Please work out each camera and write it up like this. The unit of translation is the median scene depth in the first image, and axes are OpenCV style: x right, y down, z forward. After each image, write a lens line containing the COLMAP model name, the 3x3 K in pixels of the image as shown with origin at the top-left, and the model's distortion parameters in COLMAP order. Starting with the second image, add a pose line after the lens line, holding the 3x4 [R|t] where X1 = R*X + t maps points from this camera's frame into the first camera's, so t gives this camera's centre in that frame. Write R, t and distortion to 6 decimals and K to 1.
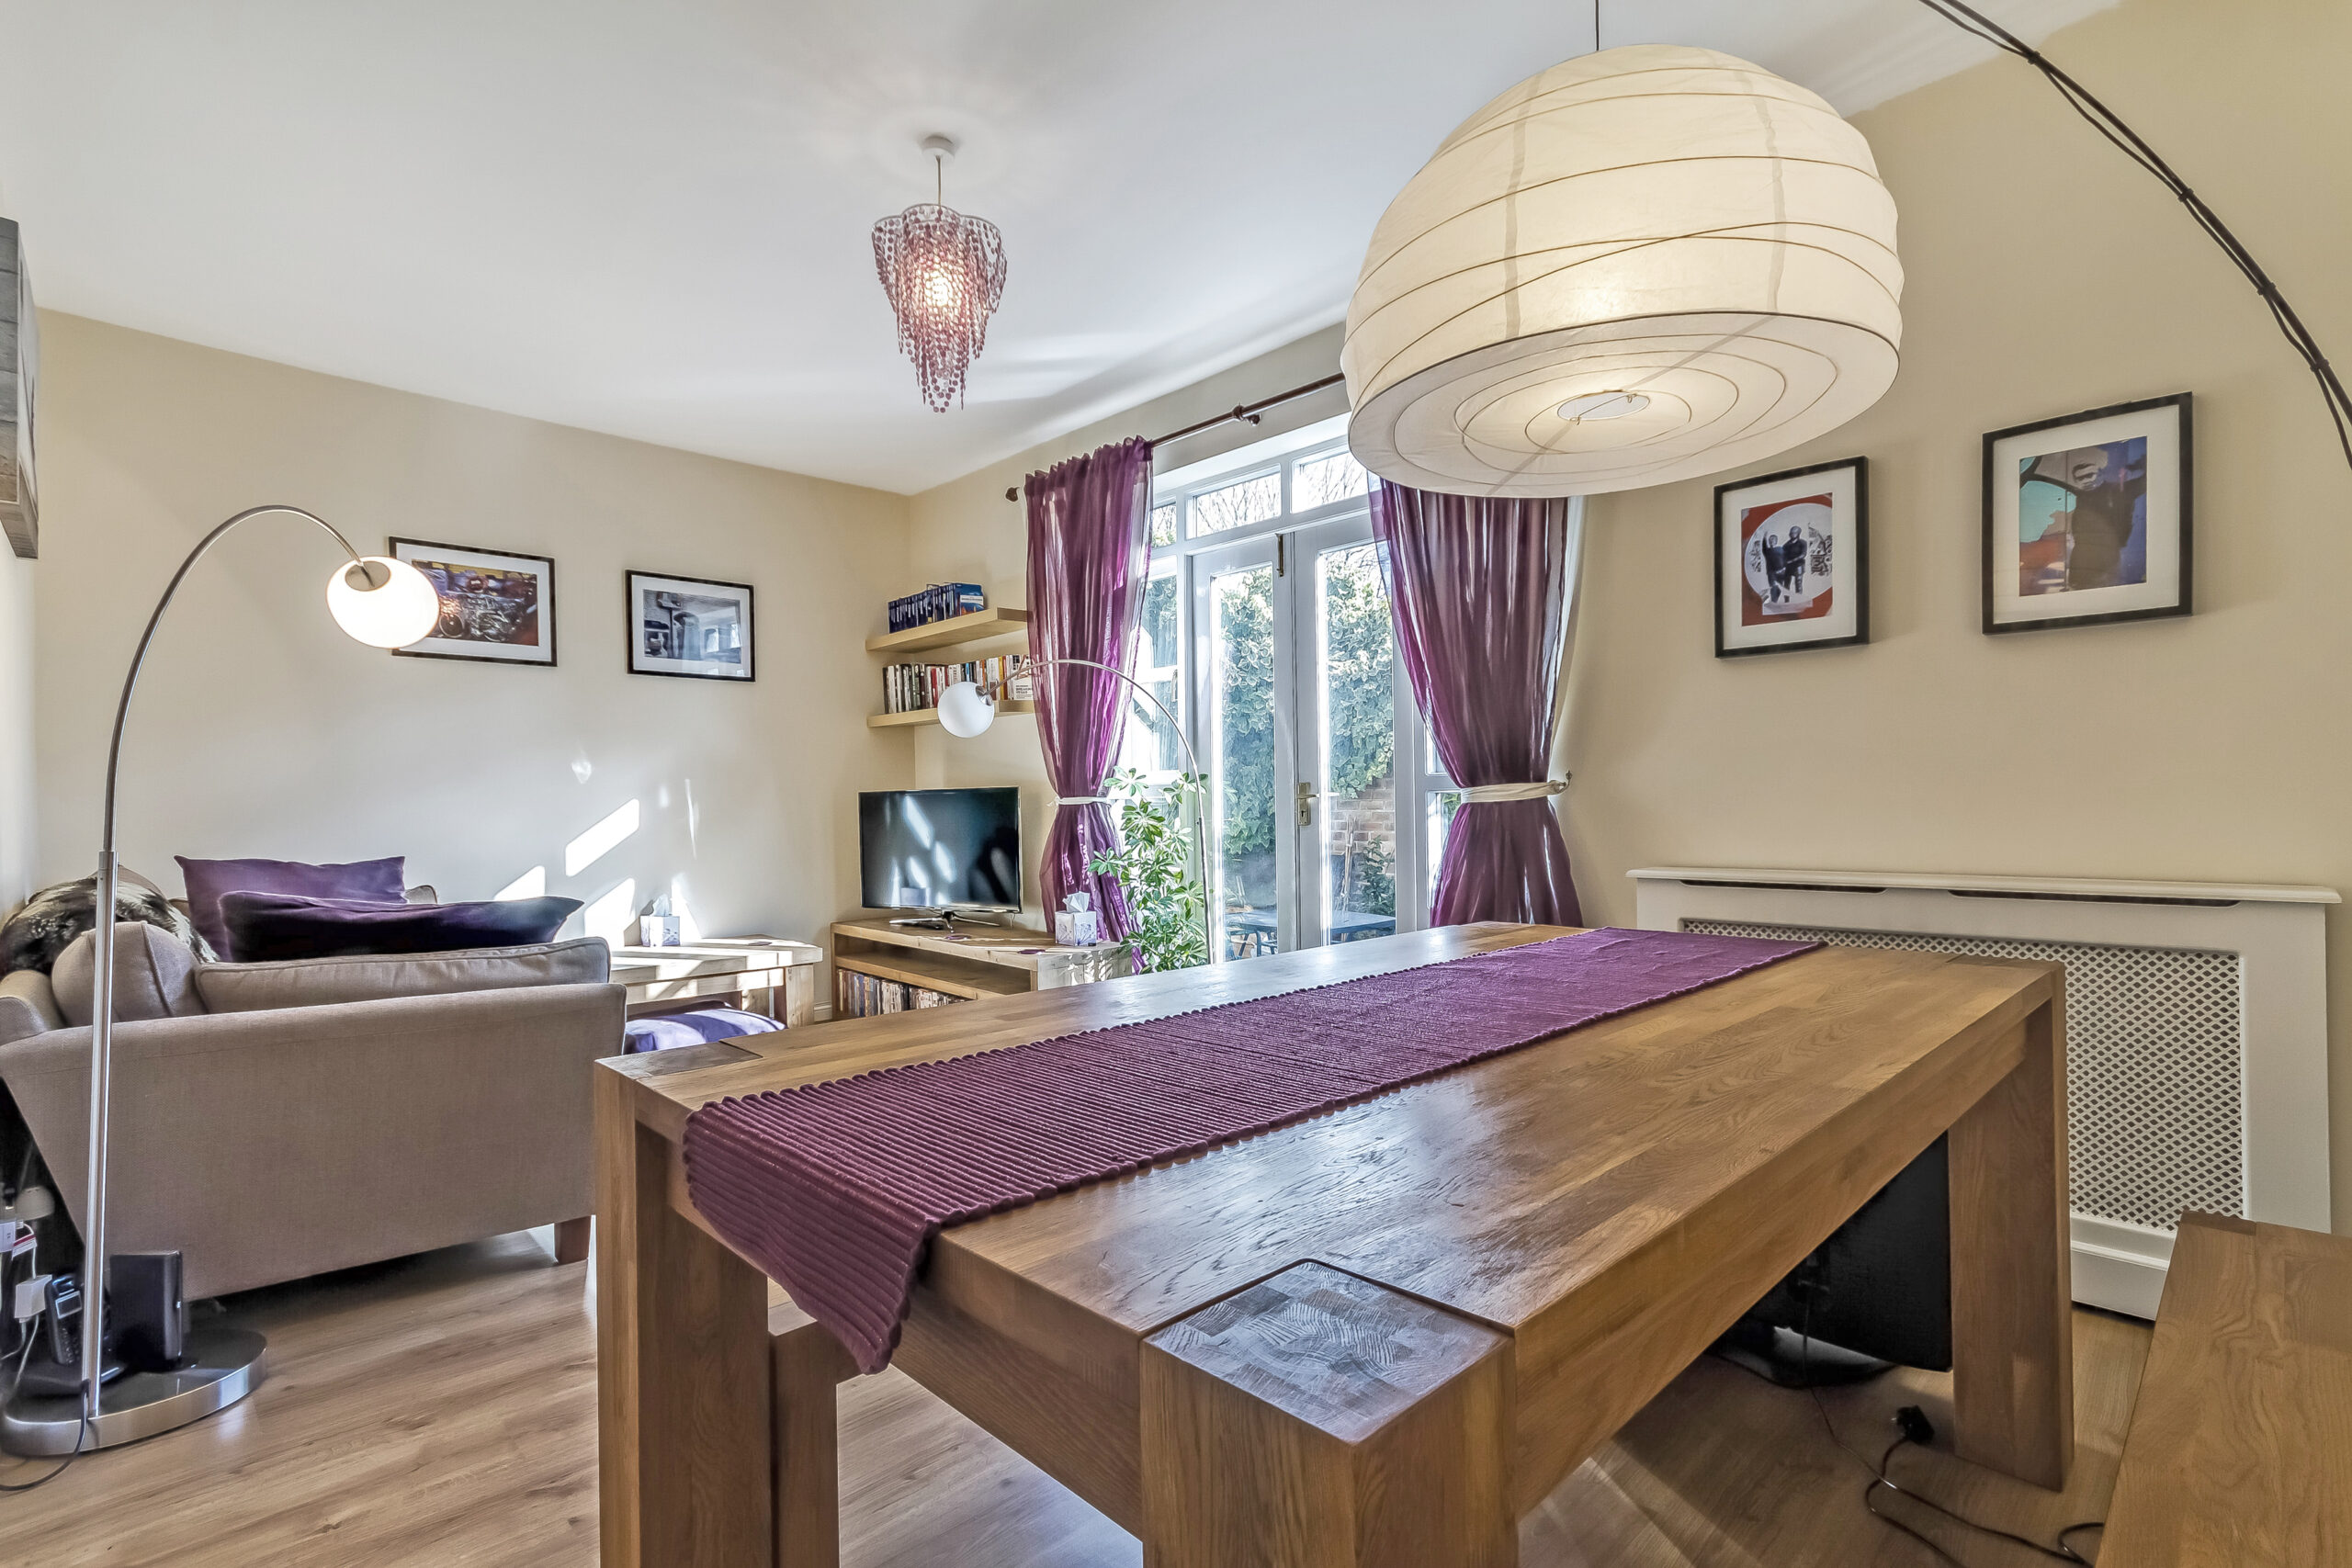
lens RADIAL K [[1092.8, 0, 1174.5], [0, 1092.8, 794.5], [0, 0, 1]] dist [0.002917, 0.000190]
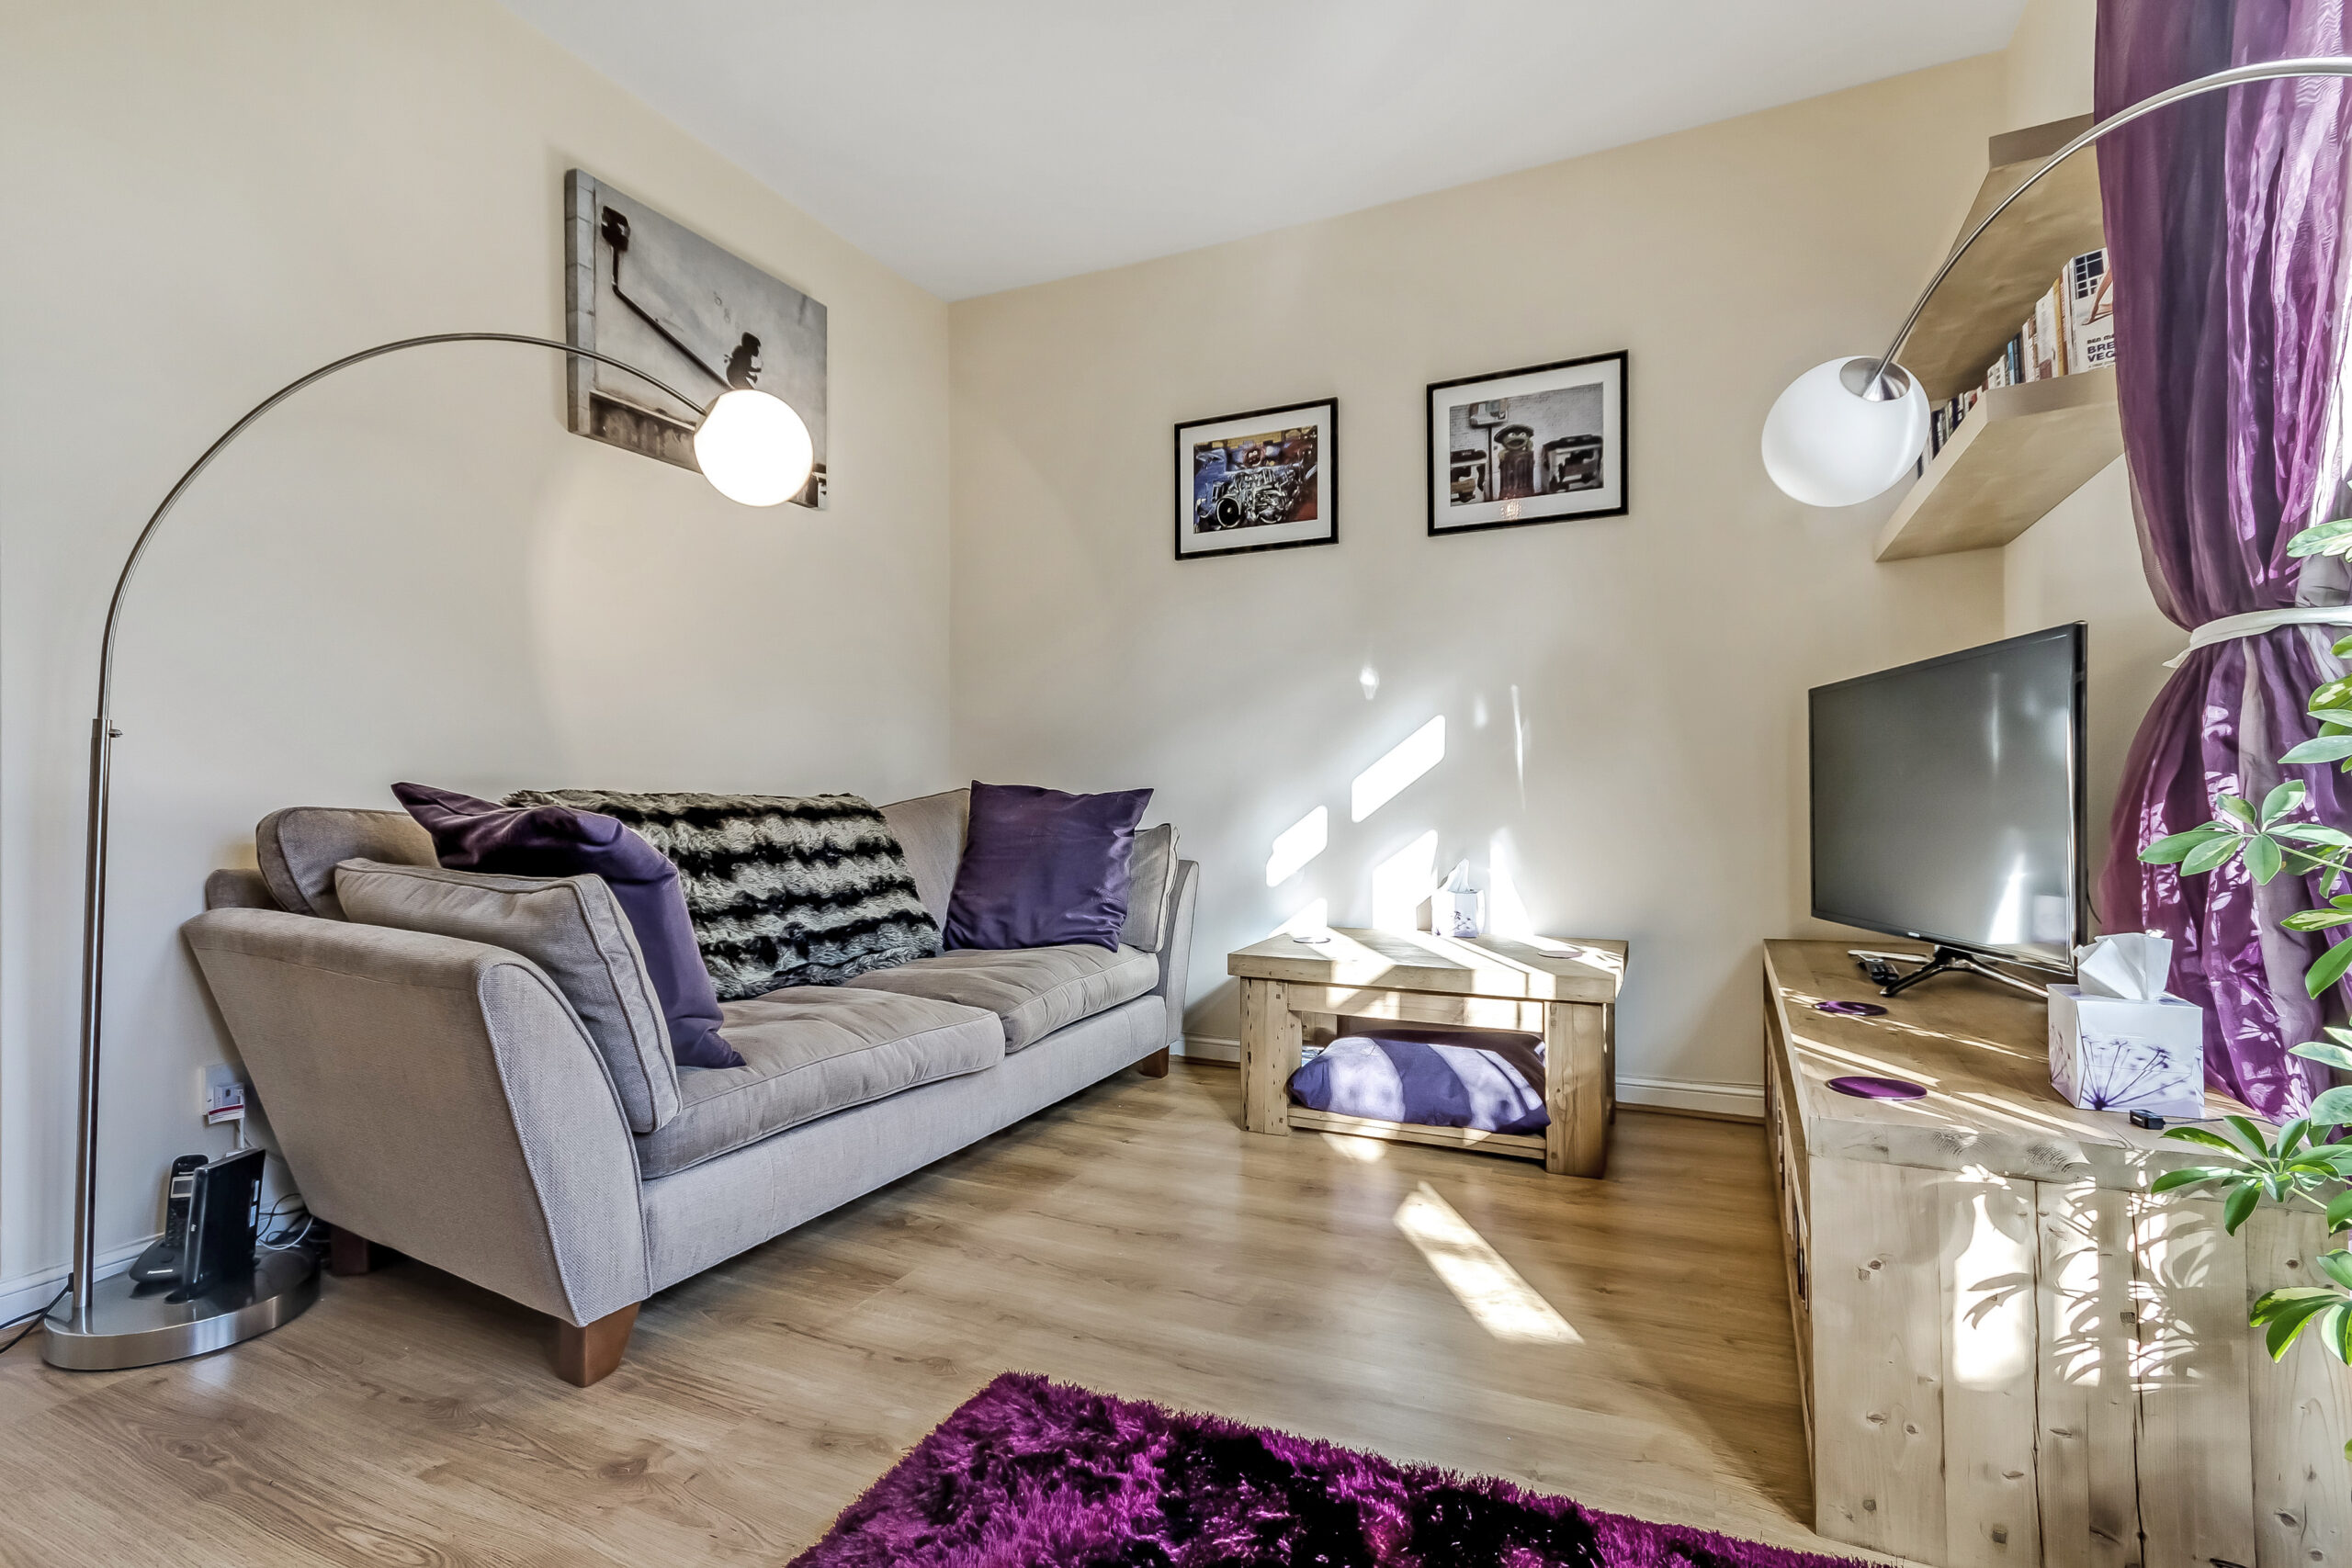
lens RADIAL K [[1092.8, 0, 1170.5], [0, 1092.8, 792.7], [0, 0, 1]] dist [0.002917, 0.000190]
pose [[0.340745, 0.006160, -0.940136, 0.099448], [0.002777, 0.999968, 0.007559, 0.048550], [0.940152, -0.005186, 0.340716, 0.644322]]
